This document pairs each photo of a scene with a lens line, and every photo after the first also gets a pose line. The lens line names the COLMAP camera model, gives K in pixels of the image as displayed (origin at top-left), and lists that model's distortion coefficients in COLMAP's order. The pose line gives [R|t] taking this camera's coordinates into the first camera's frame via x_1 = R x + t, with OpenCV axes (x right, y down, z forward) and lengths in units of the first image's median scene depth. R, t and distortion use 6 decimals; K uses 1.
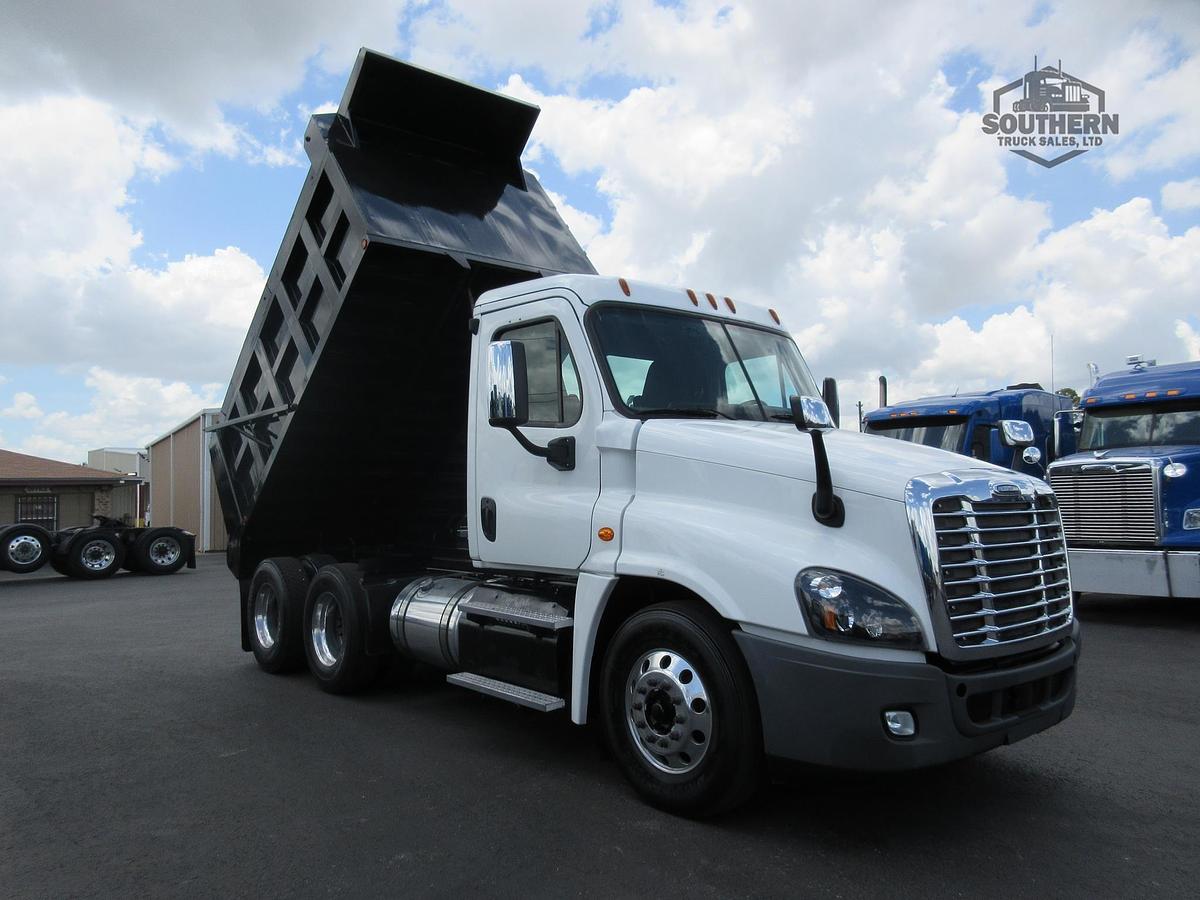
lens RADIAL K [[942.6, 0, 602.6], [0, 942.6, 435.4], [0, 0, 1]] dist [0.003766, 0.002396]
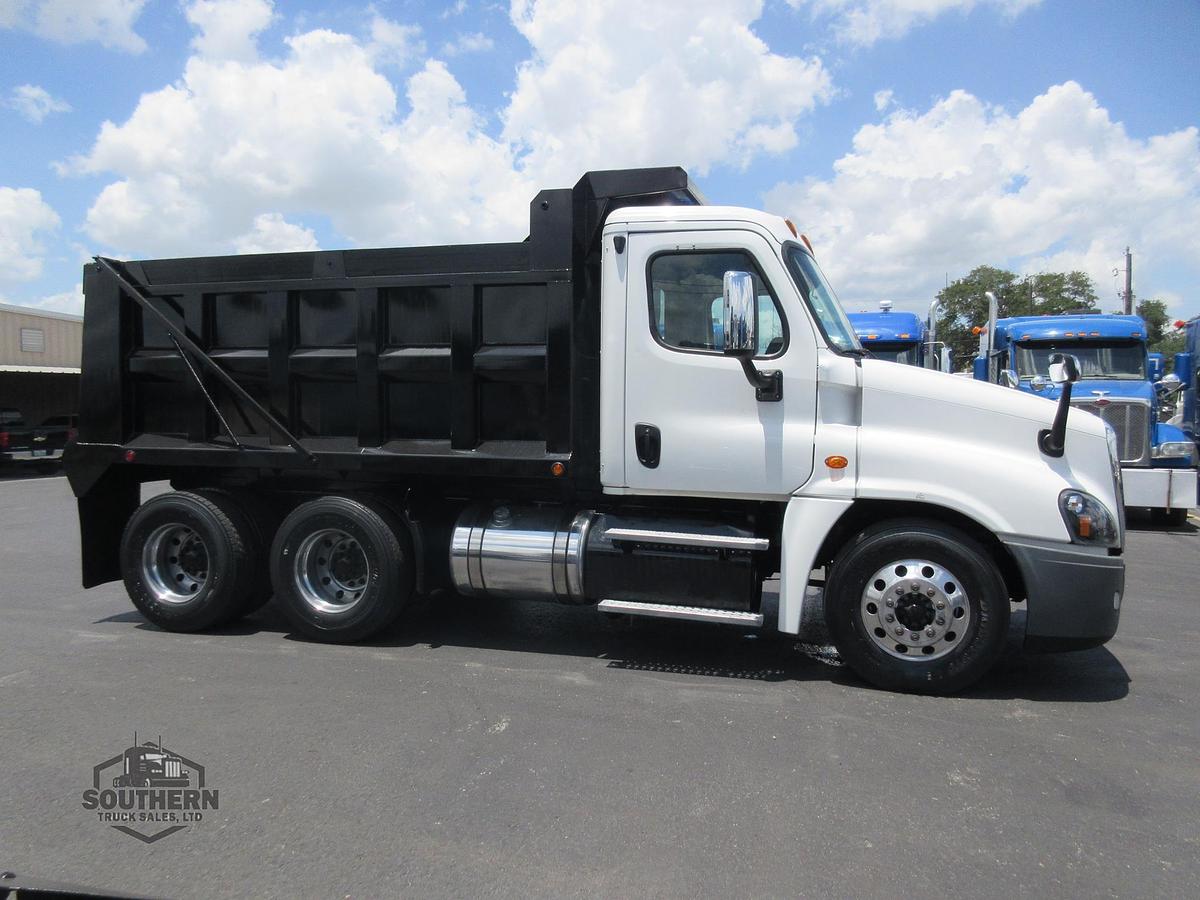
lens RADIAL K [[897.8, 0, 599.8], [0, 897.8, 471.5], [0, 0, 1]] dist [-0.003817, -0.004506]
pose [[0.848974, -0.015219, 0.528216, -0.785871], [-0.054779, 0.991665, 0.116615, 0.008334], [-0.525588, -0.127938, 0.841064, 0.263416]]
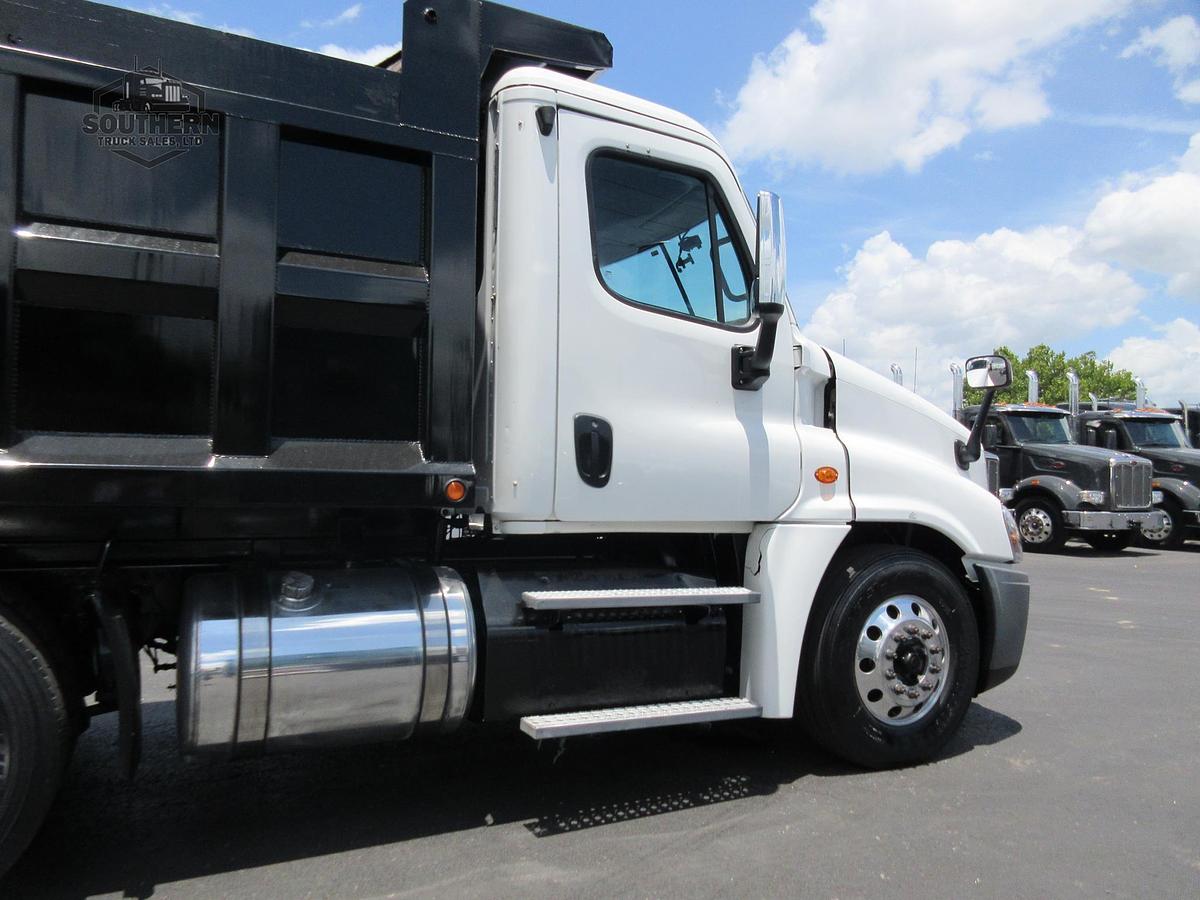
lens RADIAL K [[922.7, 0, 600.0], [0, 922.7, 450.0], [0, 0, 1]] dist [-0.006378, -0.002235]
pose [[0.227323, 0.041993, 0.972914, -0.830234], [-0.088976, 0.995787, -0.022191, 0.118615], [-0.969746, -0.081522, 0.230101, 1.010979]]
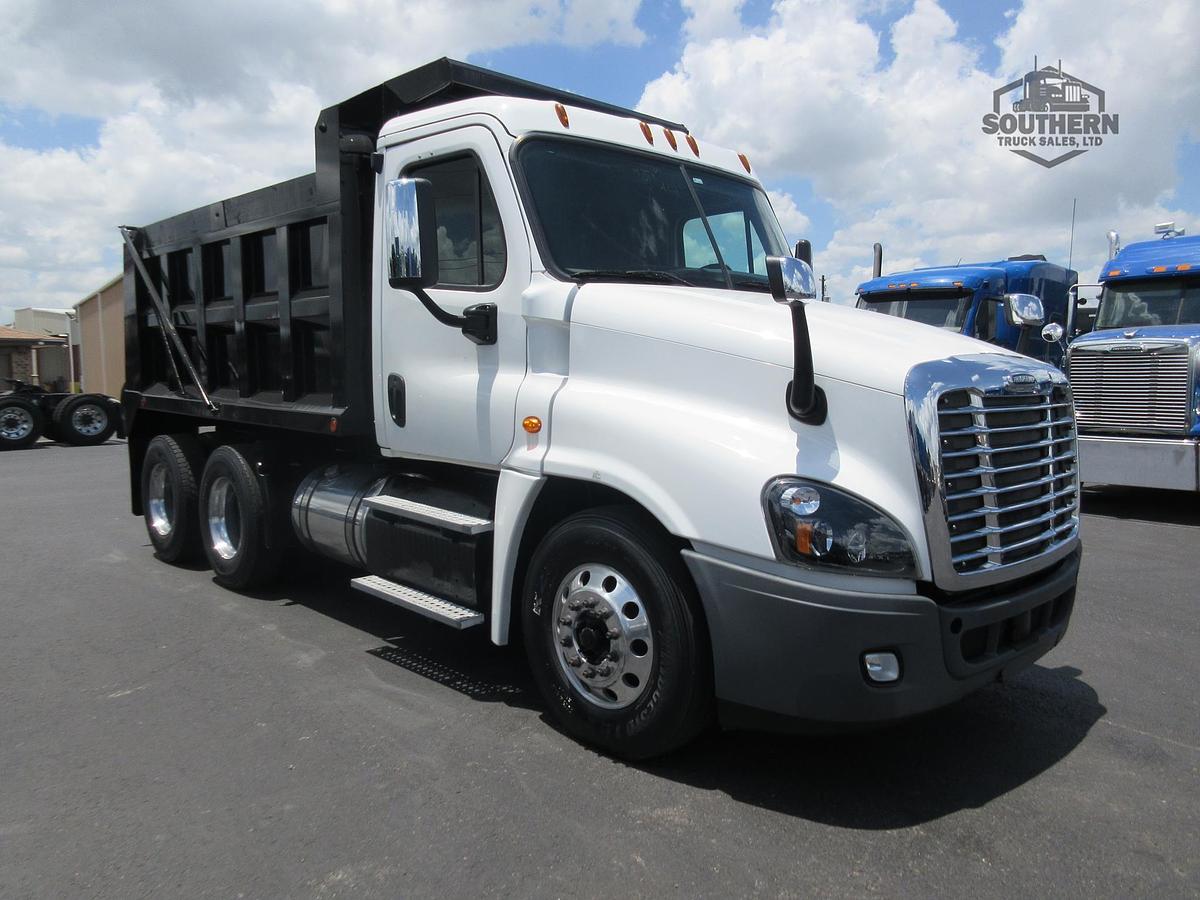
lens RADIAL K [[907.4, 0, 597.1], [0, 907.4, 466.0], [0, 0, 1]] dist [-0.003181, -0.004165]
pose [[0.998813, 0.015180, 0.046279, 0.024247], [-0.022838, 0.985225, 0.169737, 0.004985], [-0.043019, -0.170592, 0.984402, 0.215415]]
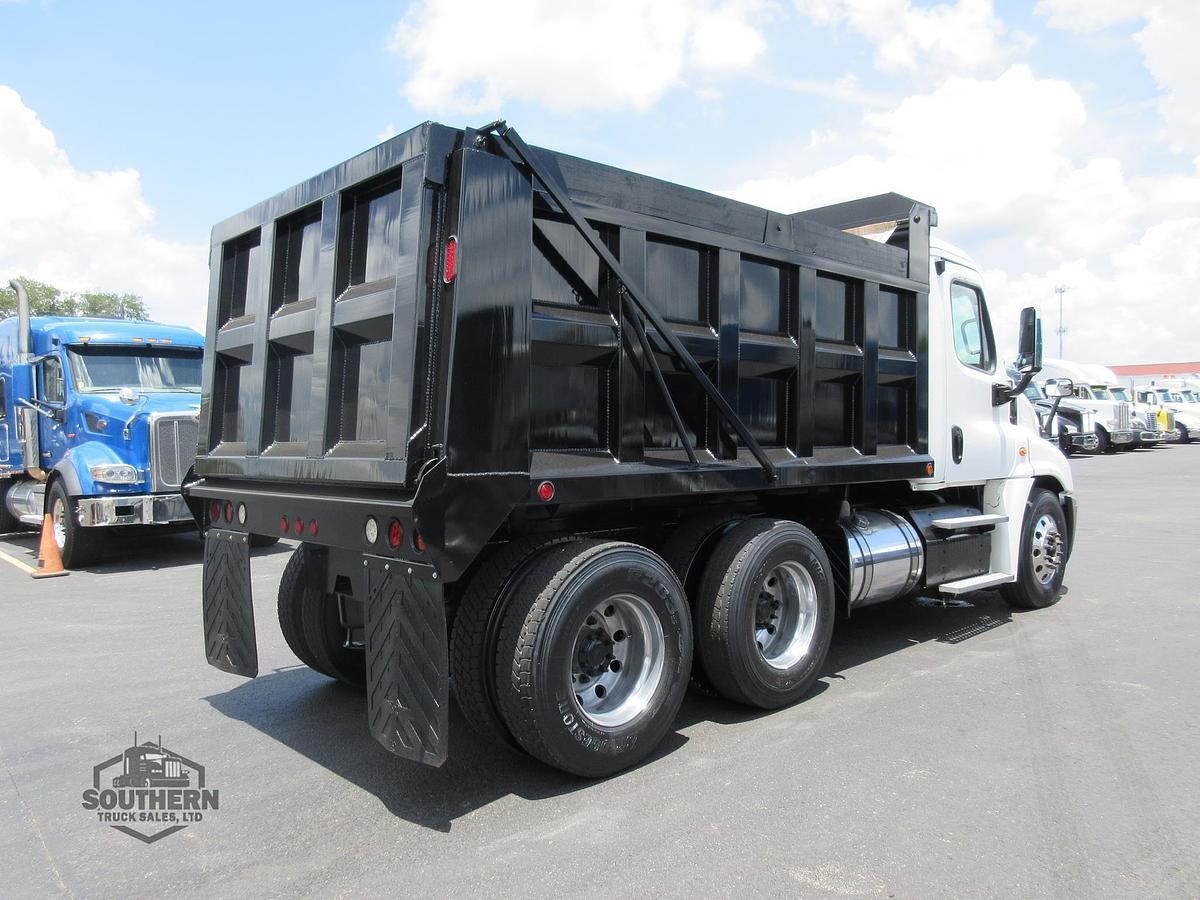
lens RADIAL K [[897.8, 0, 599.8], [0, 897.8, 471.5], [0, 0, 1]] dist [-0.003817, -0.004506]
pose [[-0.028195, -0.027931, 0.999212, -1.420238], [-0.056195, 0.998073, 0.026313, 0.137803], [-0.998022, -0.055409, -0.029710, 1.723832]]
